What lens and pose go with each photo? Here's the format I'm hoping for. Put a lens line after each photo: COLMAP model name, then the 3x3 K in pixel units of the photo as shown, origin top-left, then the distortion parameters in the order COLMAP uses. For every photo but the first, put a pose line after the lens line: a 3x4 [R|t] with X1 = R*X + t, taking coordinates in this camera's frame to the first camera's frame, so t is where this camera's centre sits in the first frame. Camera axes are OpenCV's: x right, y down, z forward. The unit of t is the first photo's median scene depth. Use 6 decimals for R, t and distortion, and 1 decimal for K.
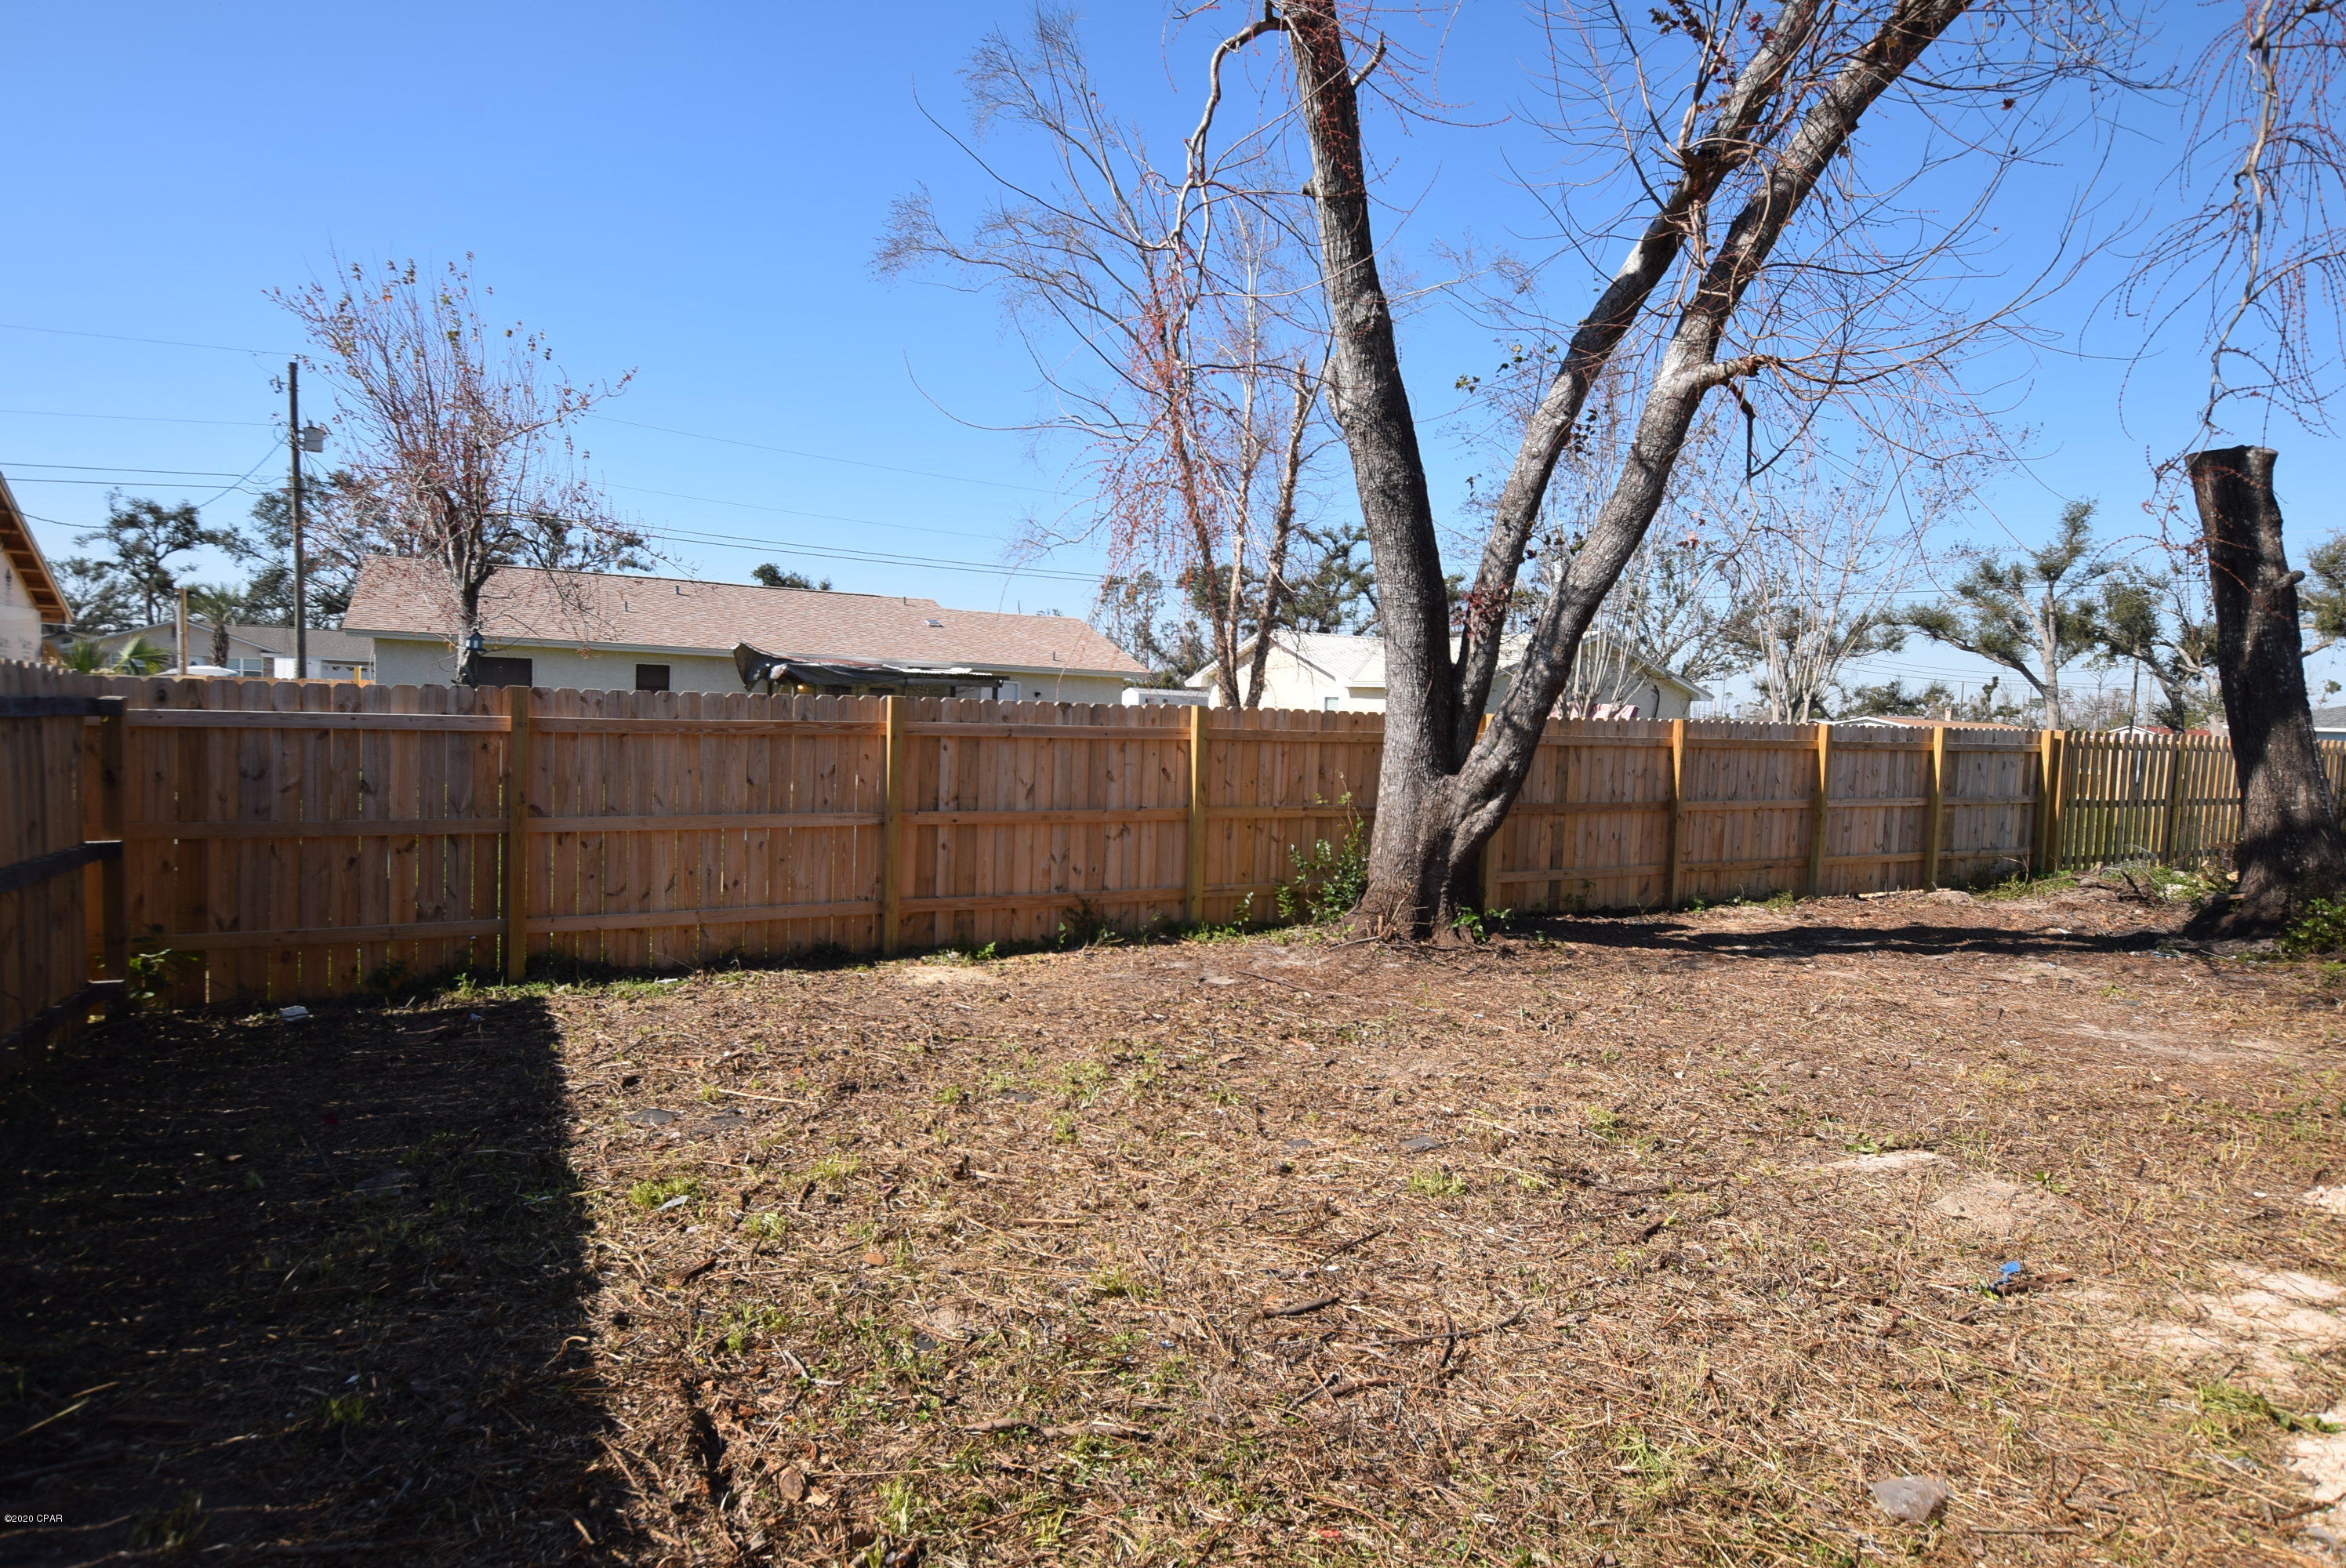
lens RADIAL K [[1294.1, 0, 1173.0], [0, 1294.1, 784.0], [0, 0, 1]] dist [-0.015733, 0.000632]
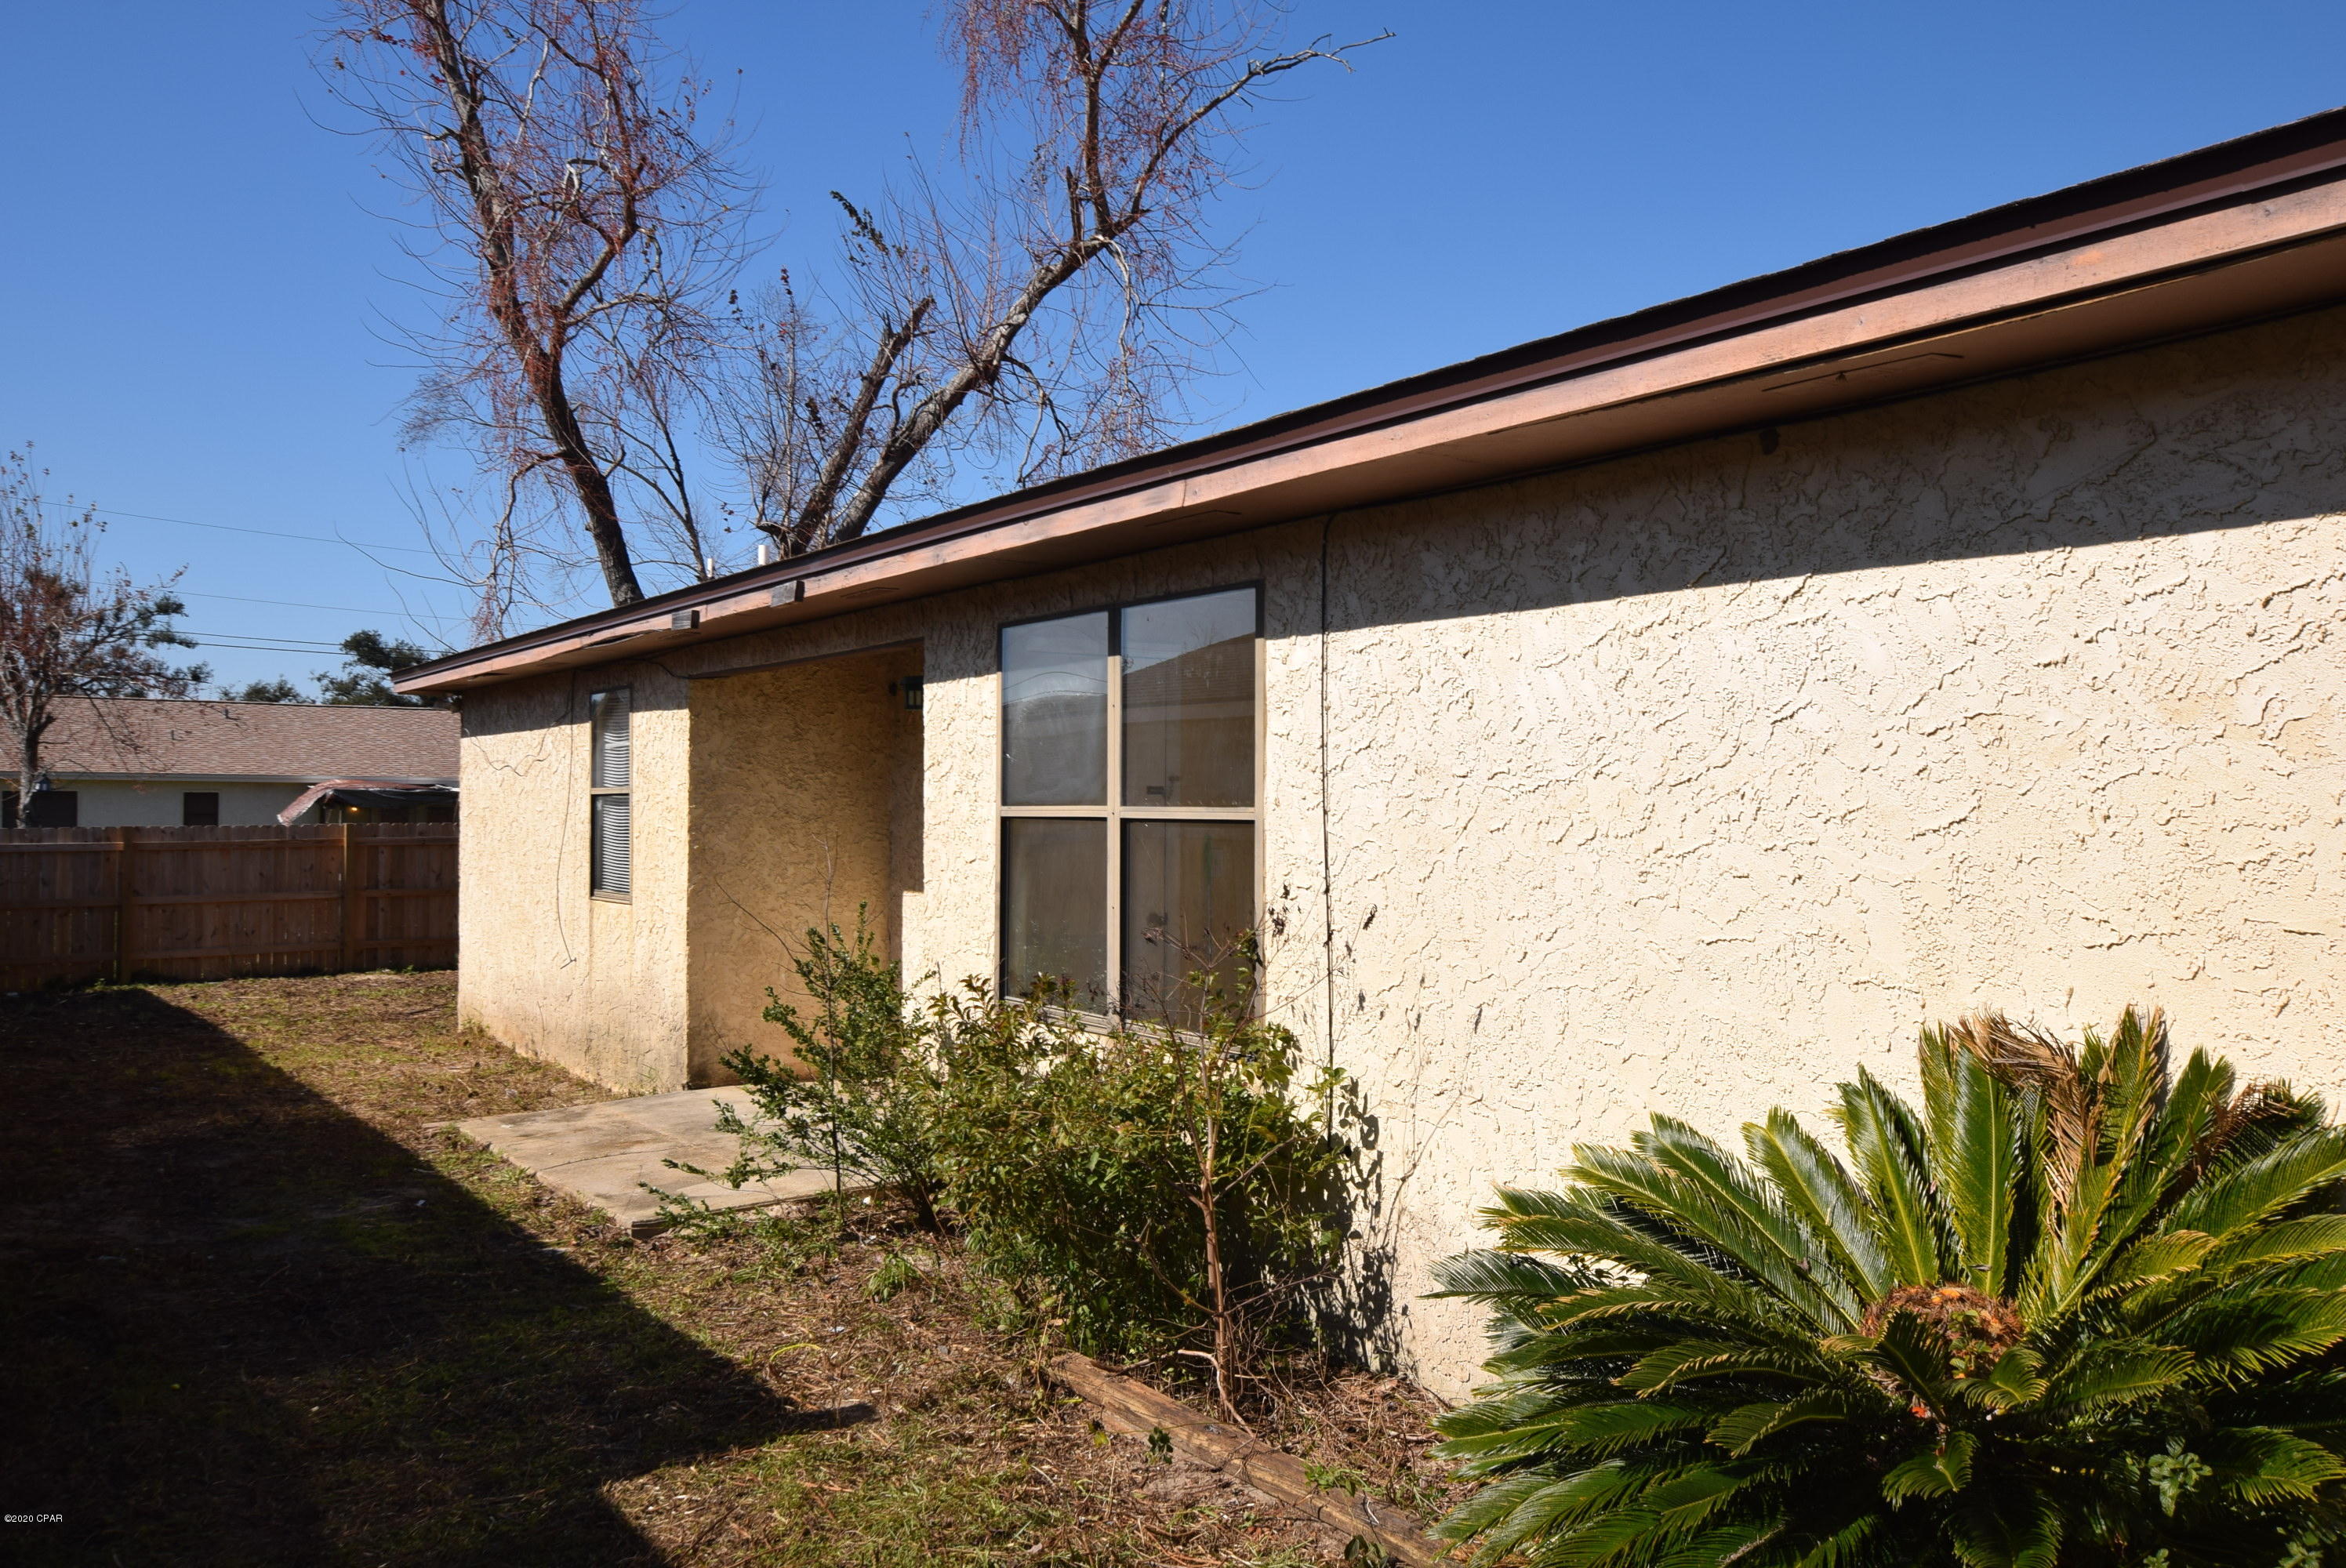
lens RADIAL K [[1924.8, 0, 1173.0], [0, 1924.8, 784.0], [0, 0, 1]] dist [-0.010957, 0.068449]
pose [[0.995766, -0.032893, 0.085838, 0.650011], [0.038707, 0.997004, -0.066973, 0.093165], [-0.083378, 0.070012, 0.994056, -1.626695]]
